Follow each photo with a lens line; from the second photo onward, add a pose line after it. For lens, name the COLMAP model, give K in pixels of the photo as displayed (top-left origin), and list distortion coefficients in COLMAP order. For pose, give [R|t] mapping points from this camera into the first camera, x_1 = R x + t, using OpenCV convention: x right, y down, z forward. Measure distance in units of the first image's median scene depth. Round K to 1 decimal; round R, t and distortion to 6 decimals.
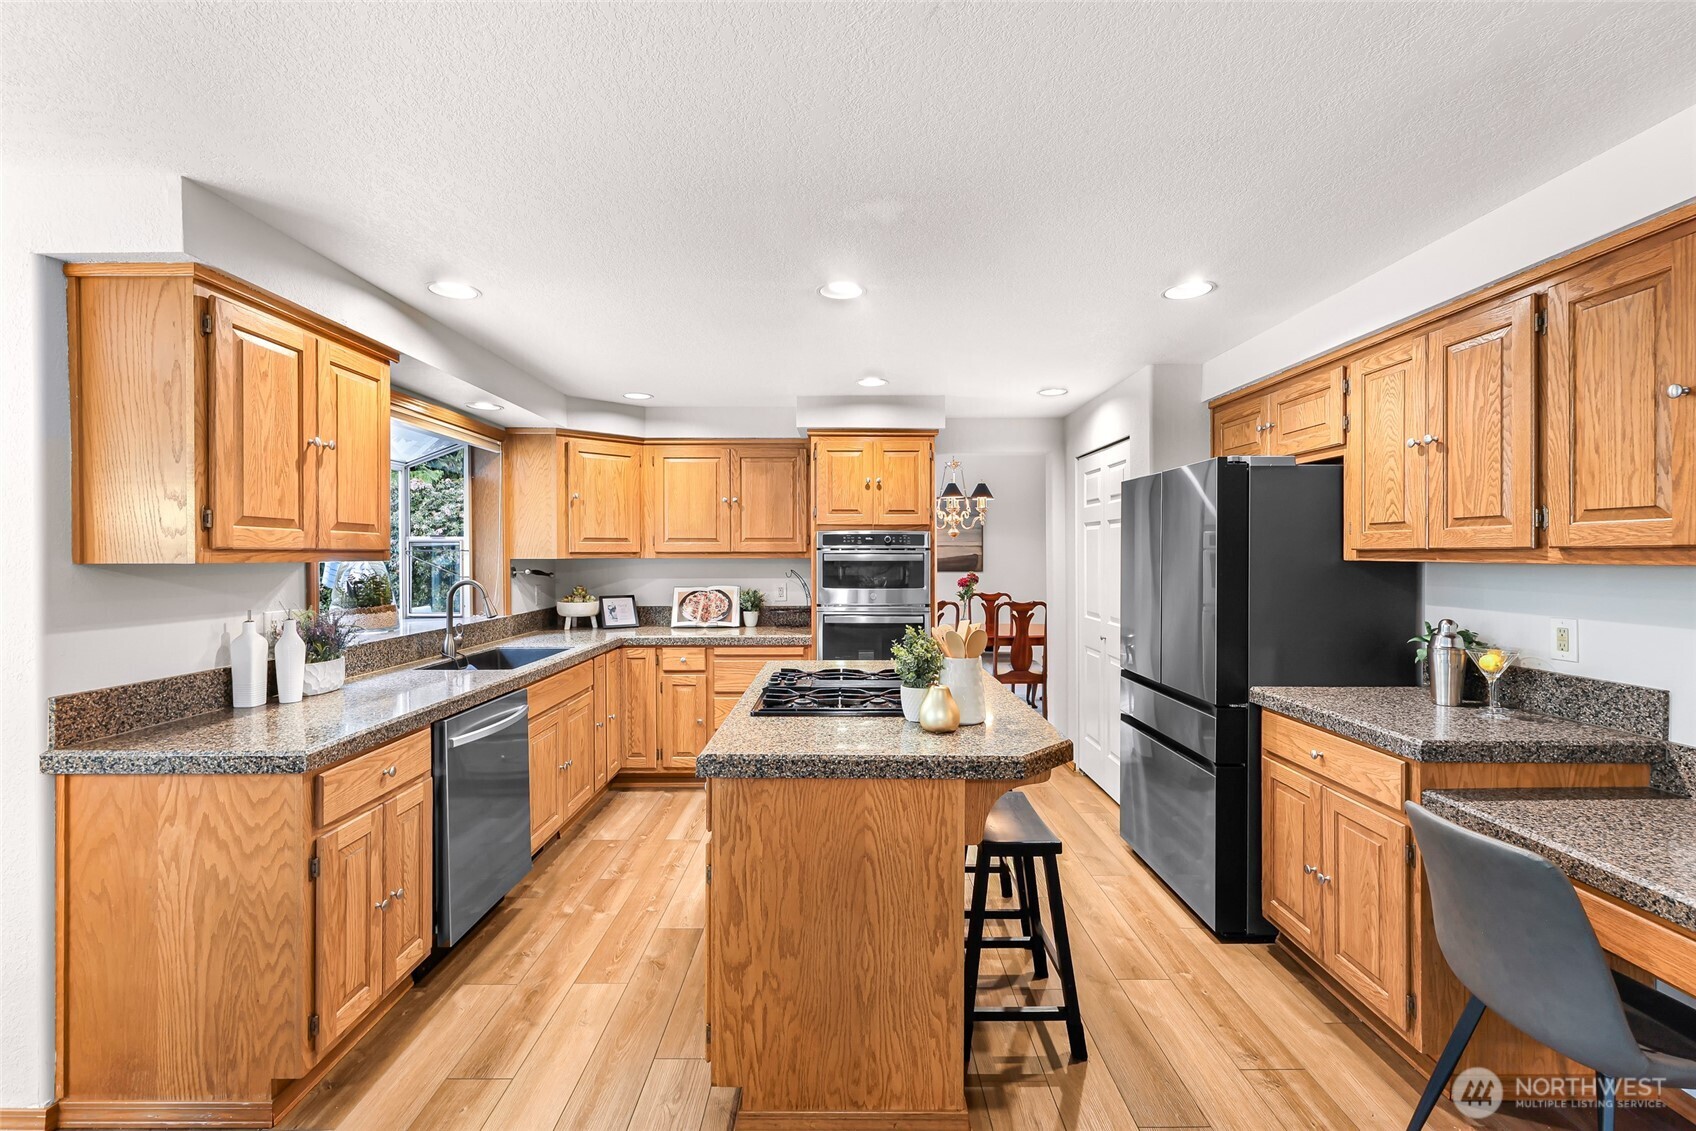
lens RADIAL K [[707.9, 0, 840.0], [0, 707.9, 560.4], [0, 0, 1]] dist [0.013339, -0.000020]
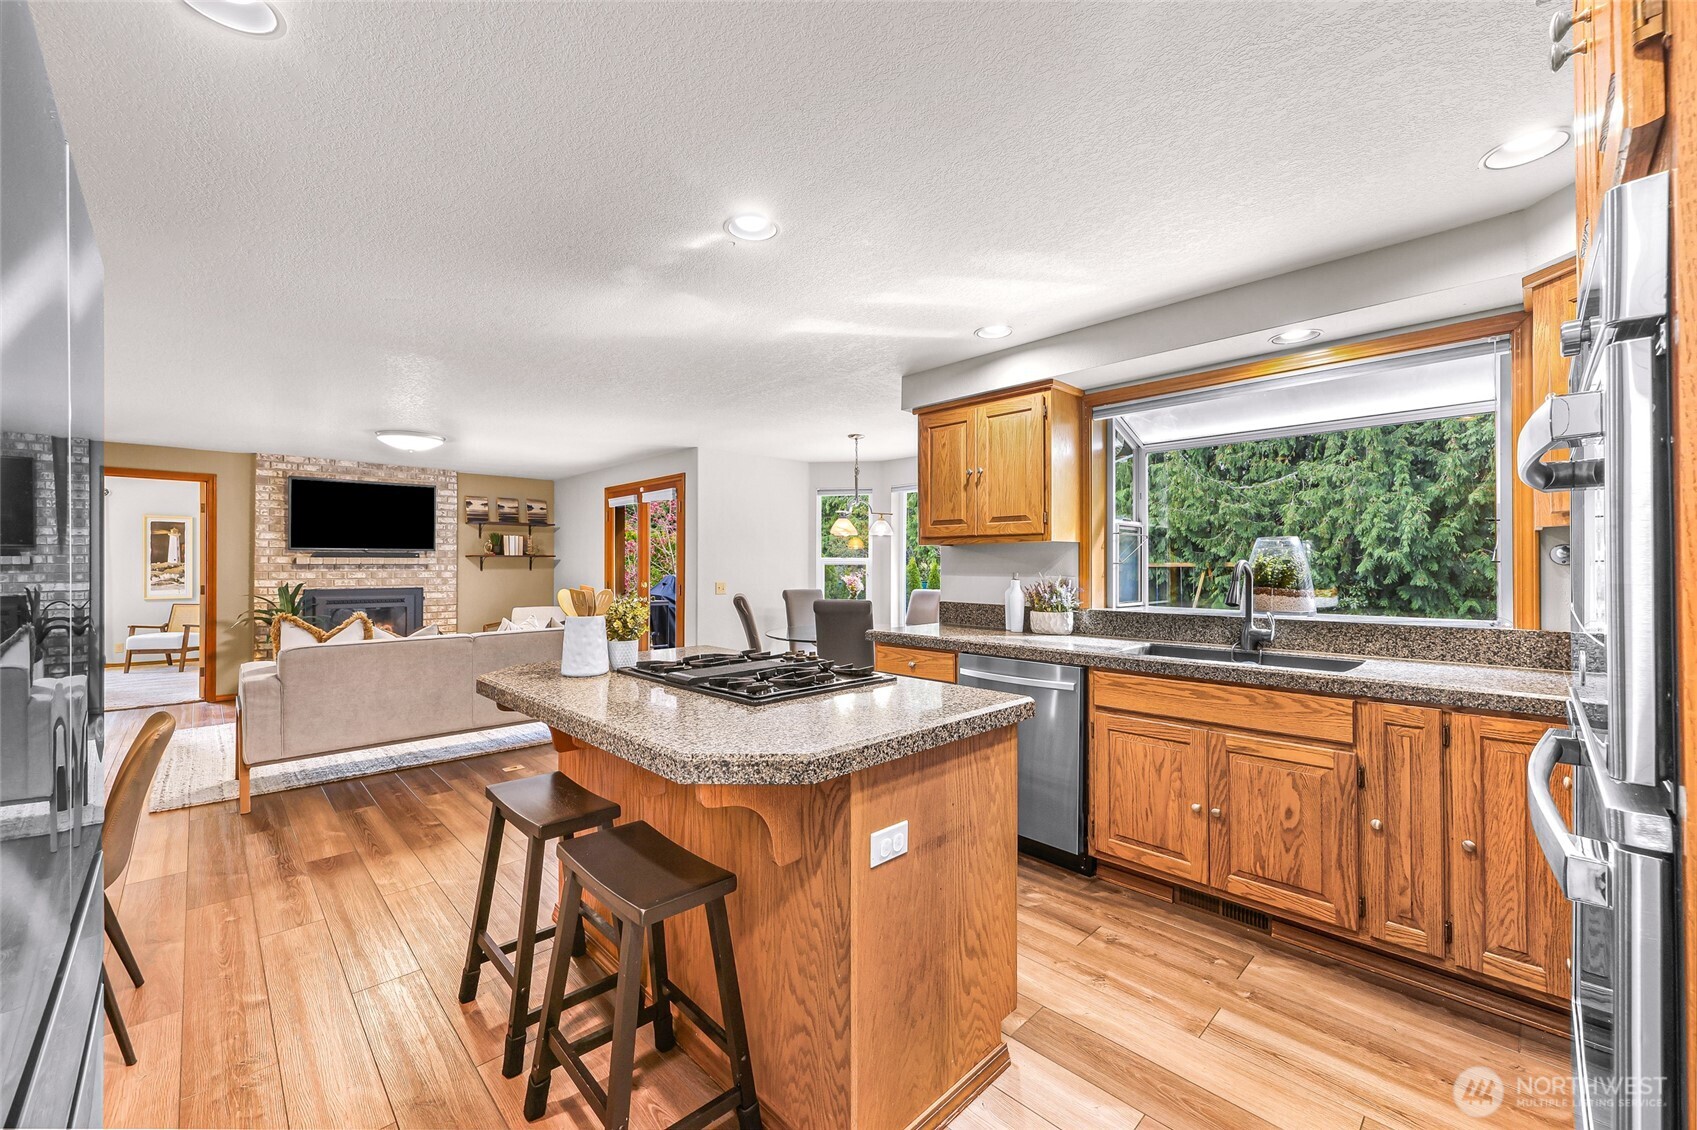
lens RADIAL K [[667.8, 0, 848.5], [0, 667.8, 565.0], [0, 0, 1]] dist [0.000350, 0.000109]
pose [[-0.703752, -0.000199, -0.710445, 0.446835], [-0.003906, 0.999986, 0.003589, 0.037845], [0.710435, 0.005301, -0.703743, 1.460682]]
